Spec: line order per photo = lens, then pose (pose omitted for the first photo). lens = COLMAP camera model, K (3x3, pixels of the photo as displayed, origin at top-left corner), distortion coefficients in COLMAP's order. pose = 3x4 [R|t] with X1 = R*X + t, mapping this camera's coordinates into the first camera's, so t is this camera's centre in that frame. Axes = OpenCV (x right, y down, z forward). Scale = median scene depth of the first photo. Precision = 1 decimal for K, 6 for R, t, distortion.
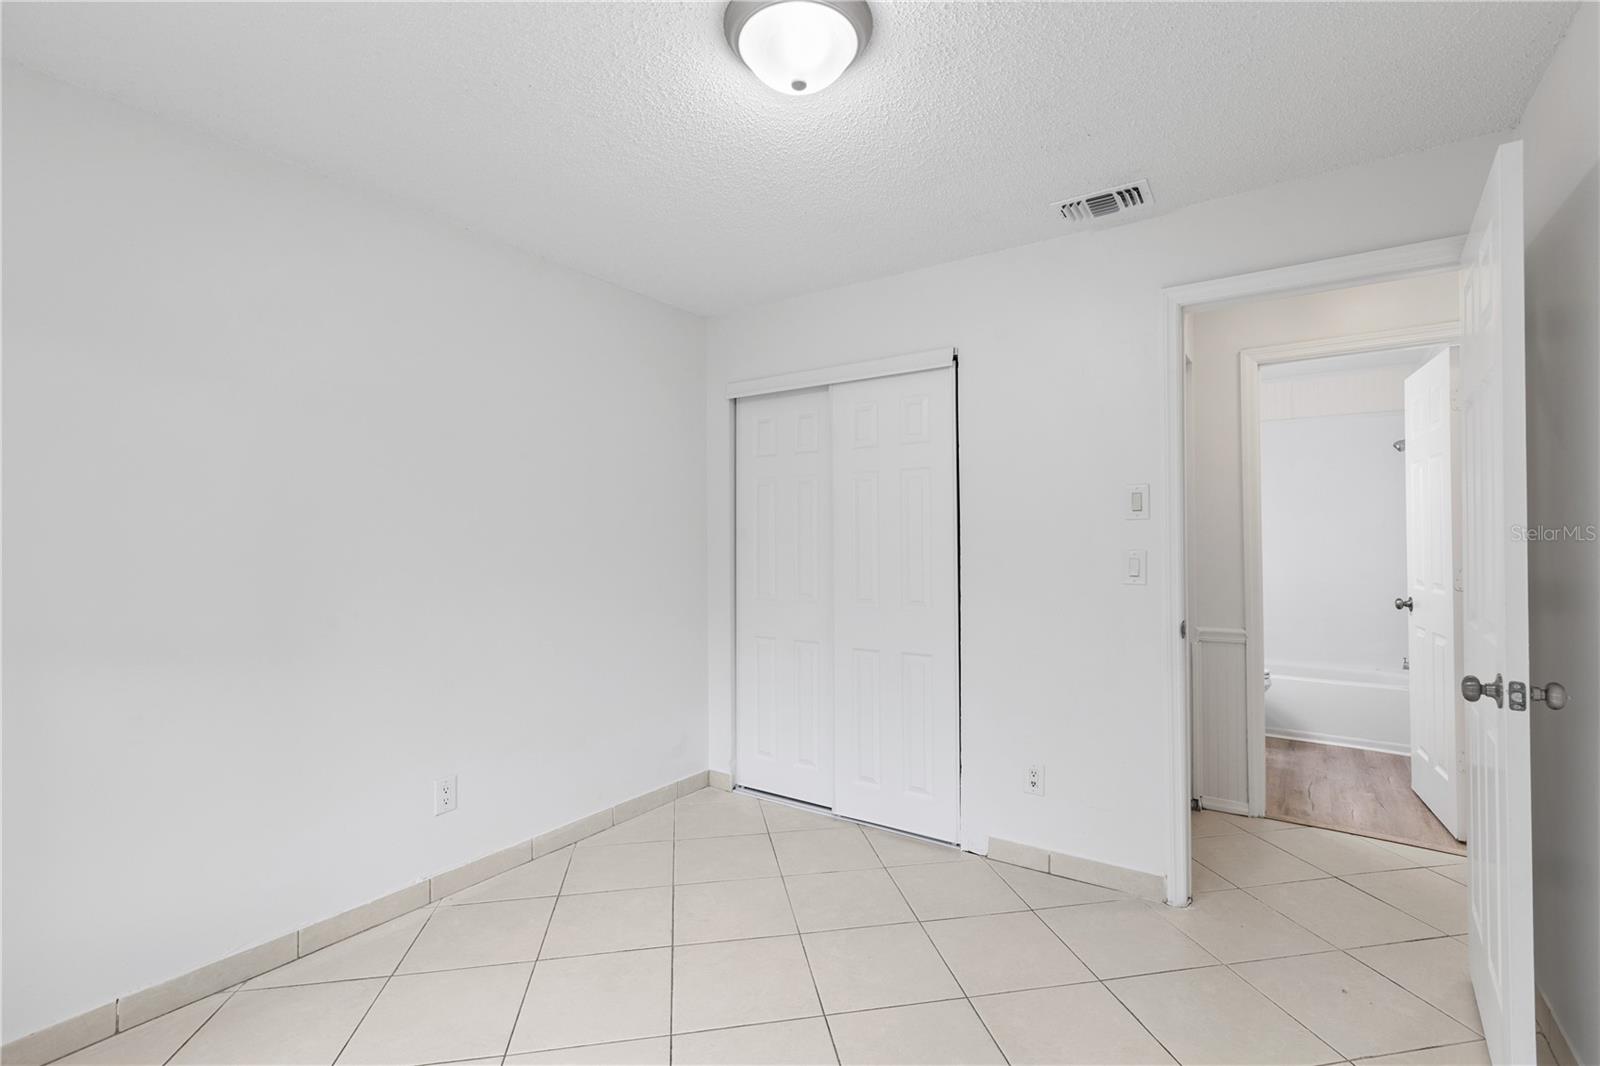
lens RADIAL K [[728.0, 0, 799.6], [0, 728.0, 537.8], [0, 0, 1]] dist [0.002758, 0.000218]
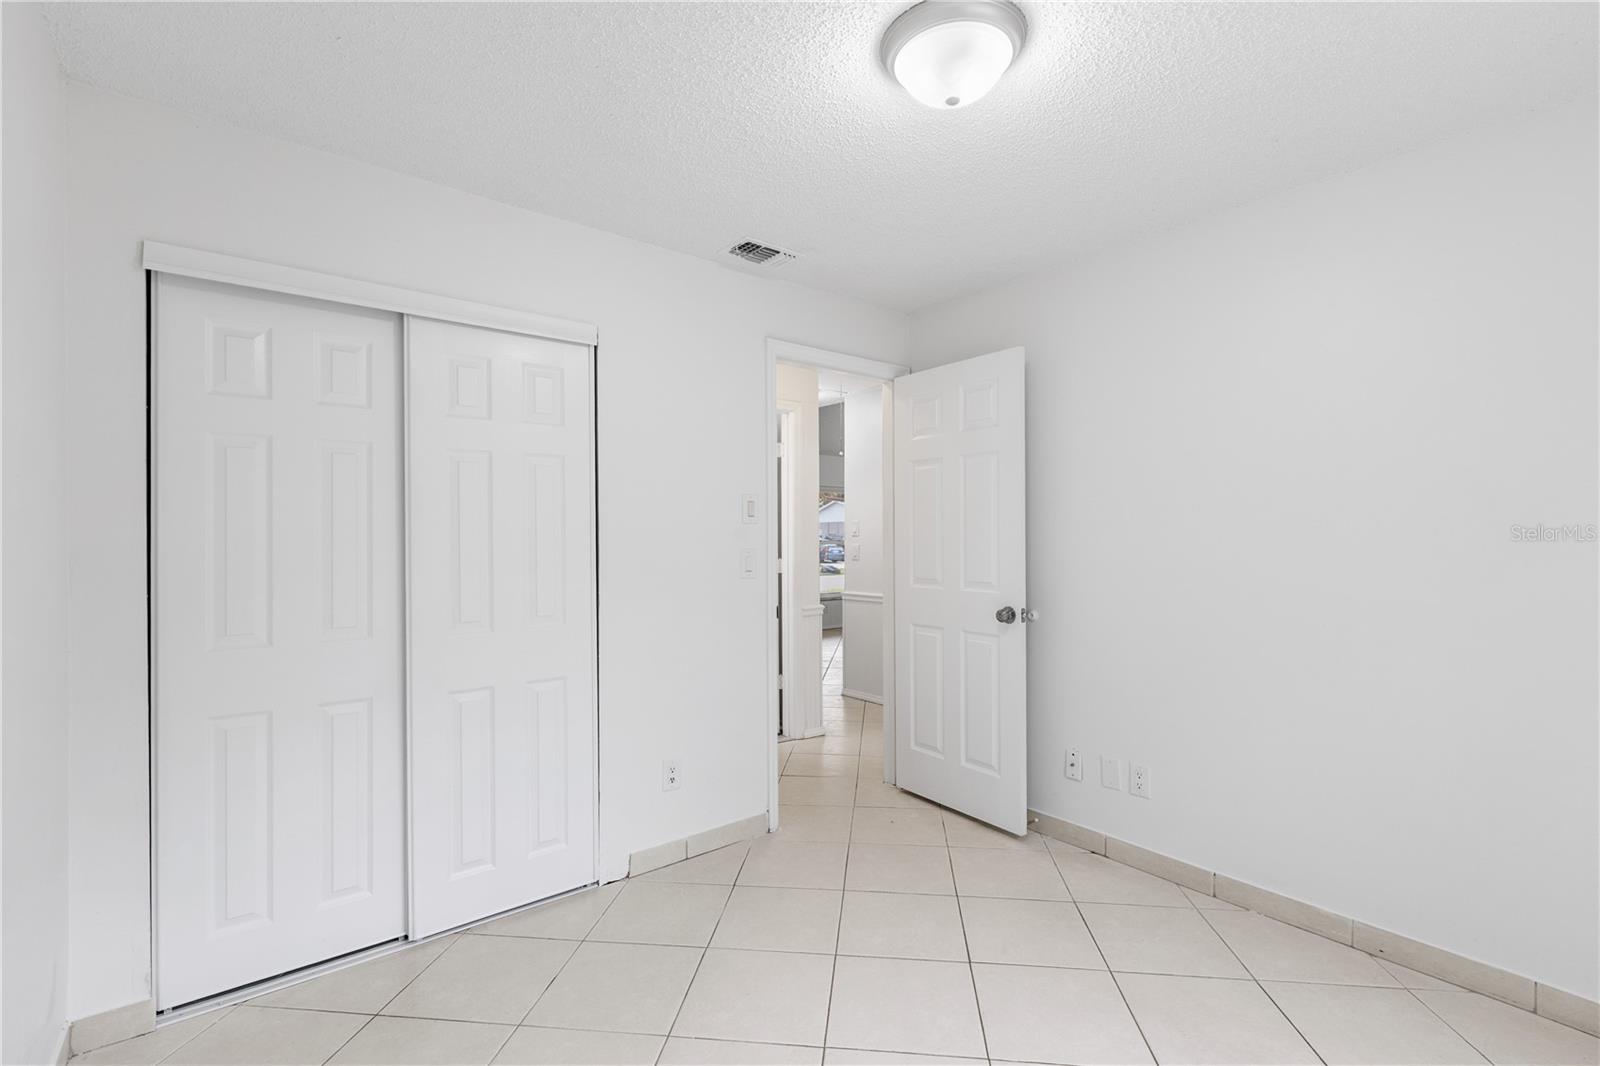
lens RADIAL K [[728.0, 0, 799.6], [0, 728.0, 537.8], [0, 0, 1]] dist [0.002758, 0.000218]
pose [[0.283040, -0.003708, 0.959101, -0.603301], [0.001093, 0.999993, 0.003544, -0.004750], [-0.959107, 0.000045, 0.283043, 0.537616]]
